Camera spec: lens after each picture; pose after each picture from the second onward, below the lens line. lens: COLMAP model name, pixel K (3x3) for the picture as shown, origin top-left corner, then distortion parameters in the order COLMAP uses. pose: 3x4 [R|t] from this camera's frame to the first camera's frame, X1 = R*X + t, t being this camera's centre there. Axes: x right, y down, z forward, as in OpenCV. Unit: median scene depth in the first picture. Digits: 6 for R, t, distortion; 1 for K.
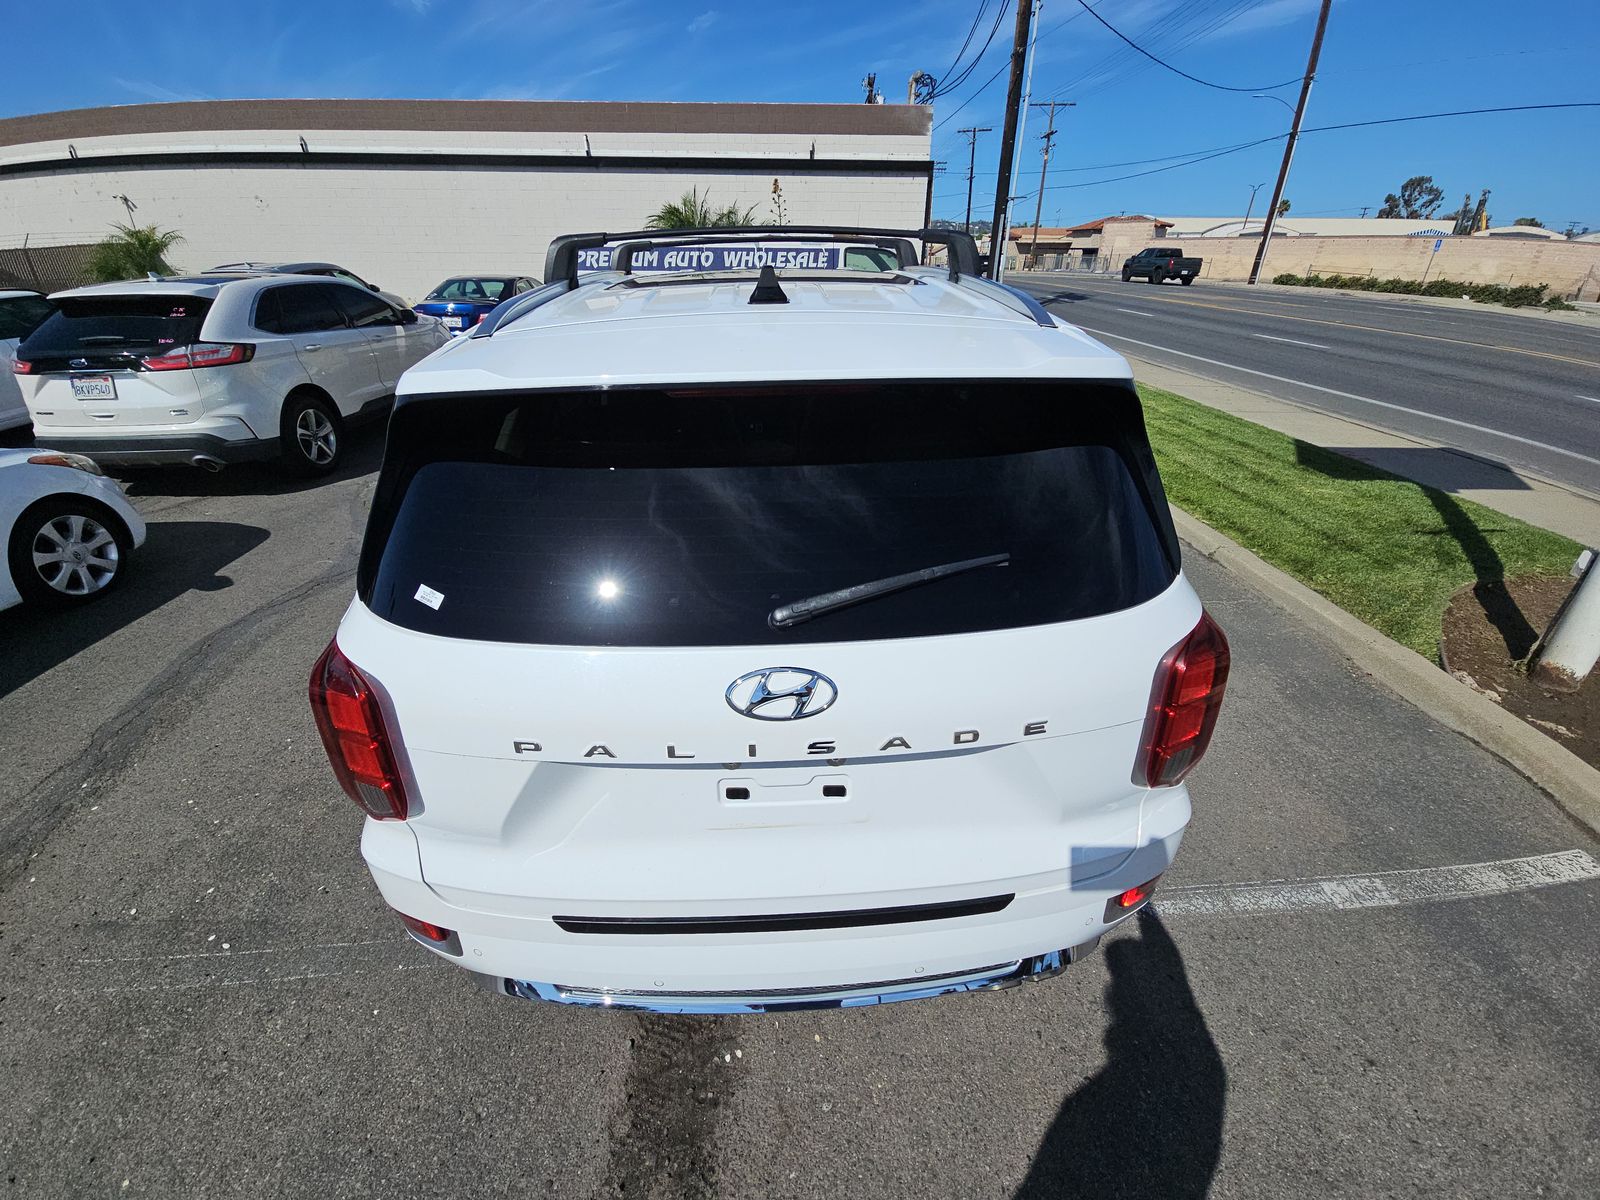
lens RADIAL K [[644.2, 0, 798.6], [0, 644.2, 596.2], [0, 0, 1]] dist [-0.002594, -0.000879]
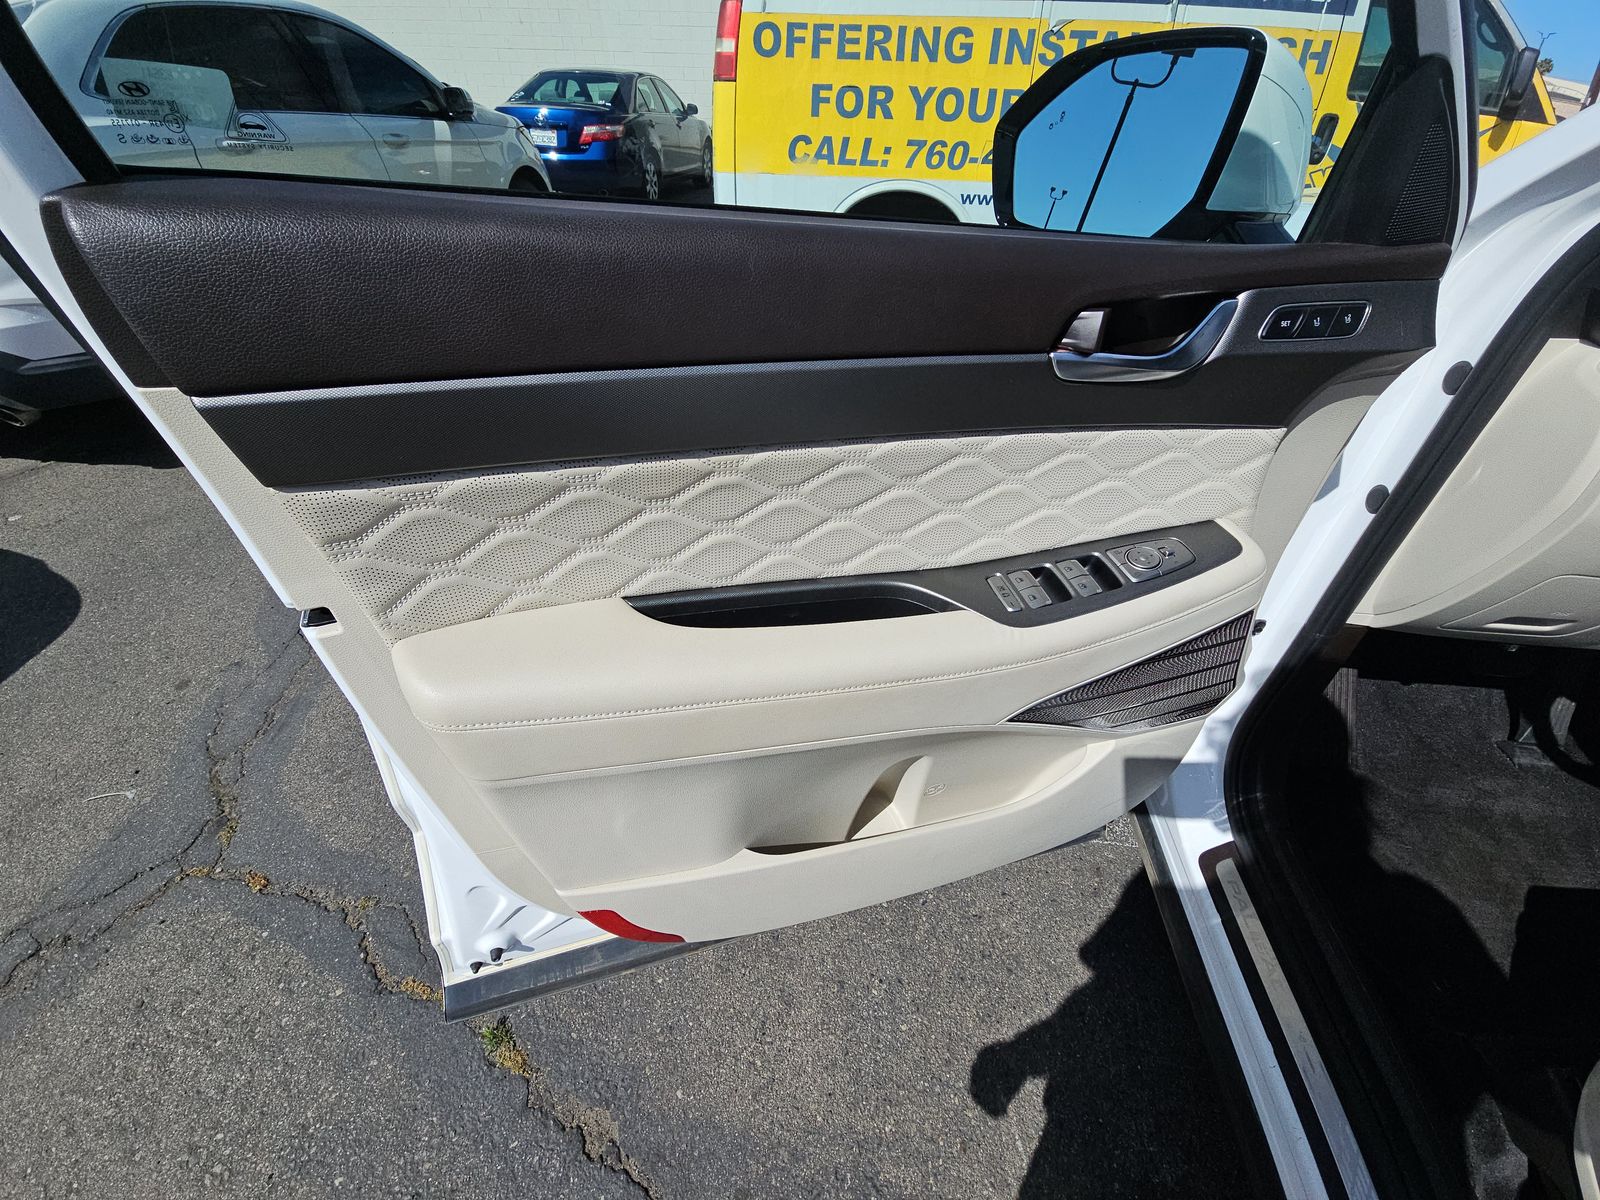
lens RADIAL K [[644.2, 0, 799.6], [0, 644.2, 602.4], [0, 0, 1]] dist [-0.002594, -0.000879]
pose [[0.986524, 0.123358, -0.107490, -0.129242], [-0.101565, 0.976749, 0.188799, -0.094595], [0.128280, -0.175338, 0.976115, 0.267869]]
